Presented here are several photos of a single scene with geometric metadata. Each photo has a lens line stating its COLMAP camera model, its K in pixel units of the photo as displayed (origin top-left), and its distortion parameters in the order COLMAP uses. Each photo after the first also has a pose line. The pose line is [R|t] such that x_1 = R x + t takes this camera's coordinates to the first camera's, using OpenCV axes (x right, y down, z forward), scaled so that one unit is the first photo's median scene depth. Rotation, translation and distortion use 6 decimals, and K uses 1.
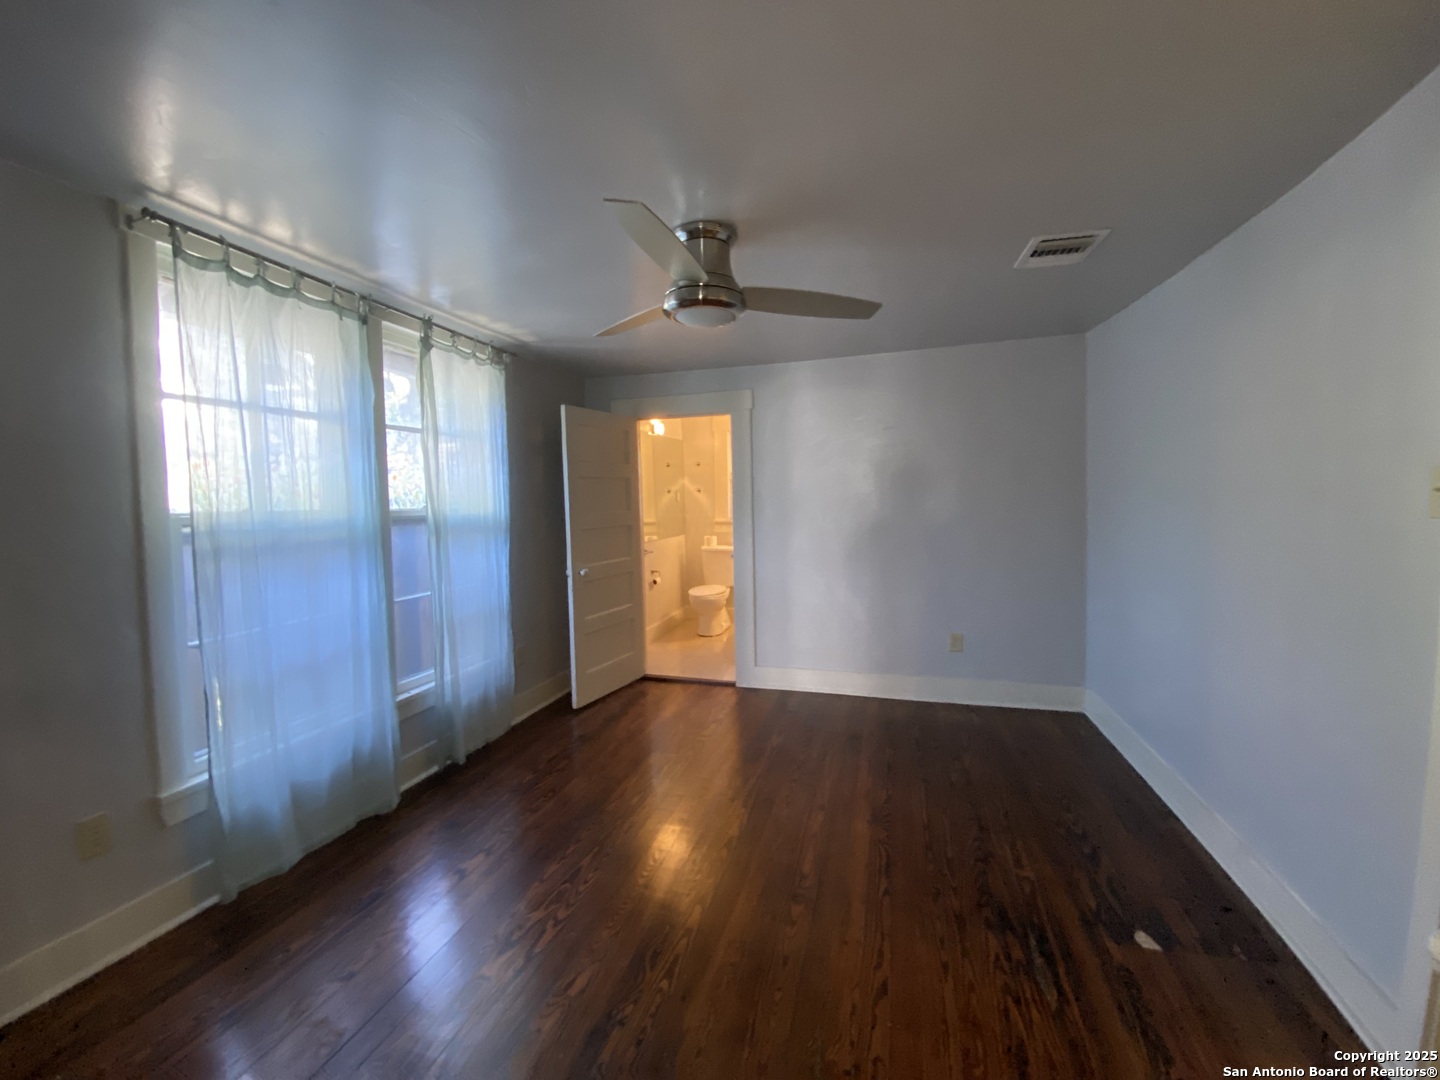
lens RADIAL K [[578.2, 0, 717.8], [0, 578.2, 534.5], [0, 0, 1]] dist [-0.002463, -0.002816]
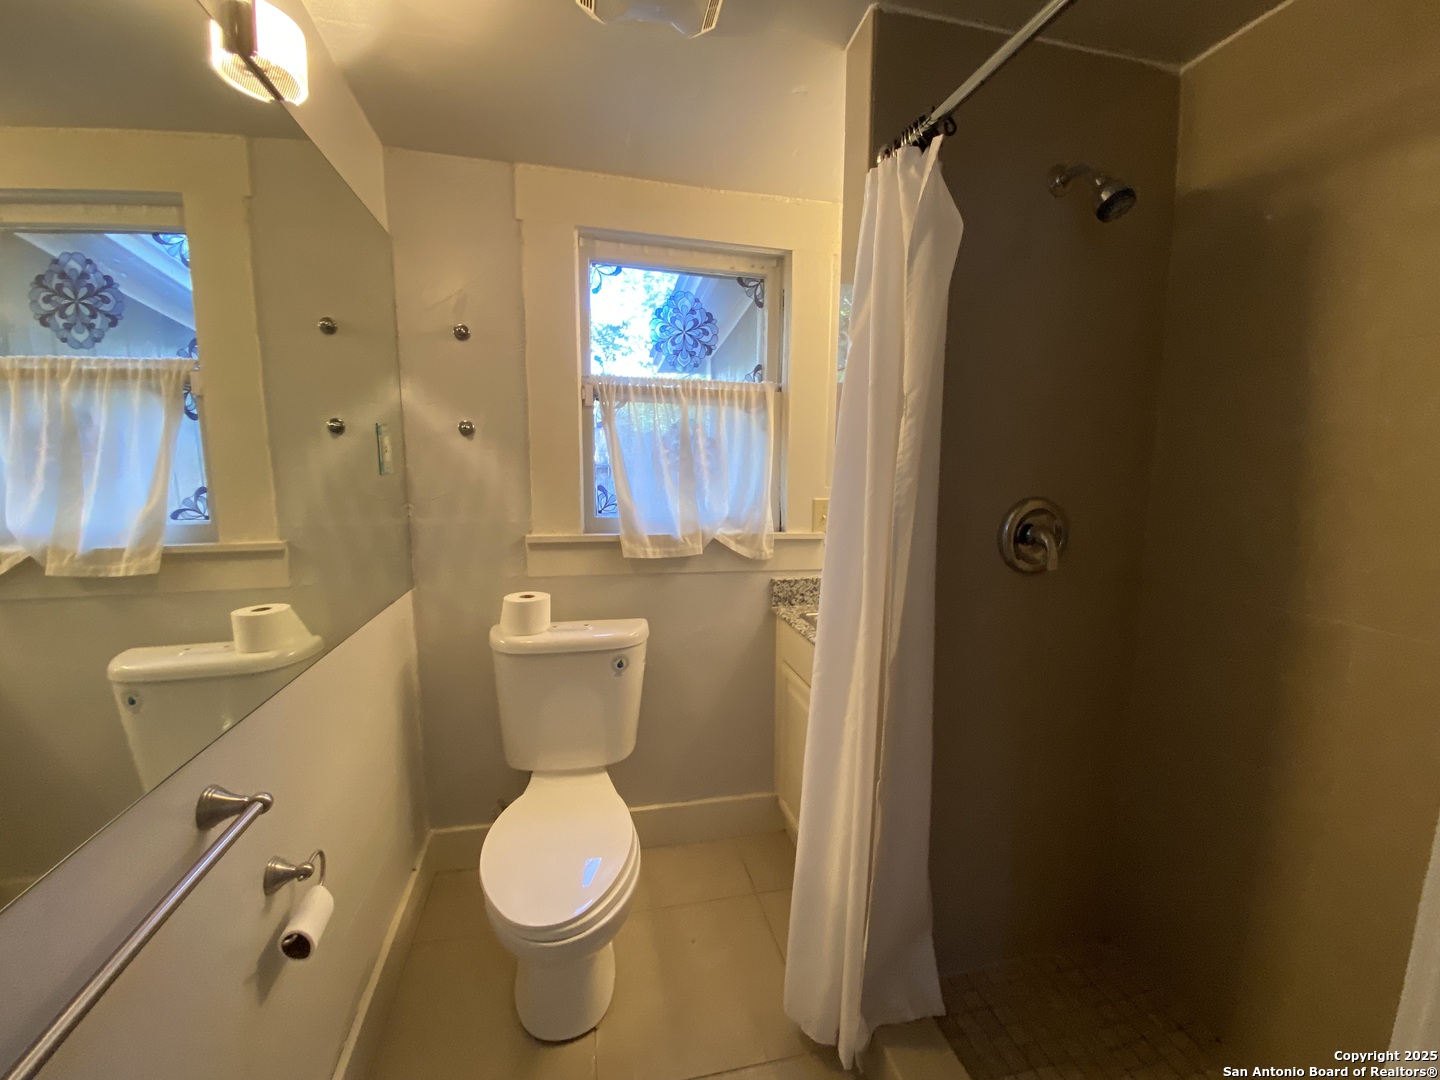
lens RADIAL K [[578.2, 0, 726.5], [0, 578.2, 541.5], [0, 0, 1]] dist [-0.002463, -0.002816]
pose [[0.864715, -0.051714, 0.499593, -0.066436], [0.002462, 0.995110, 0.098744, -0.050028], [-0.502257, -0.084155, 0.860614, 0.693985]]
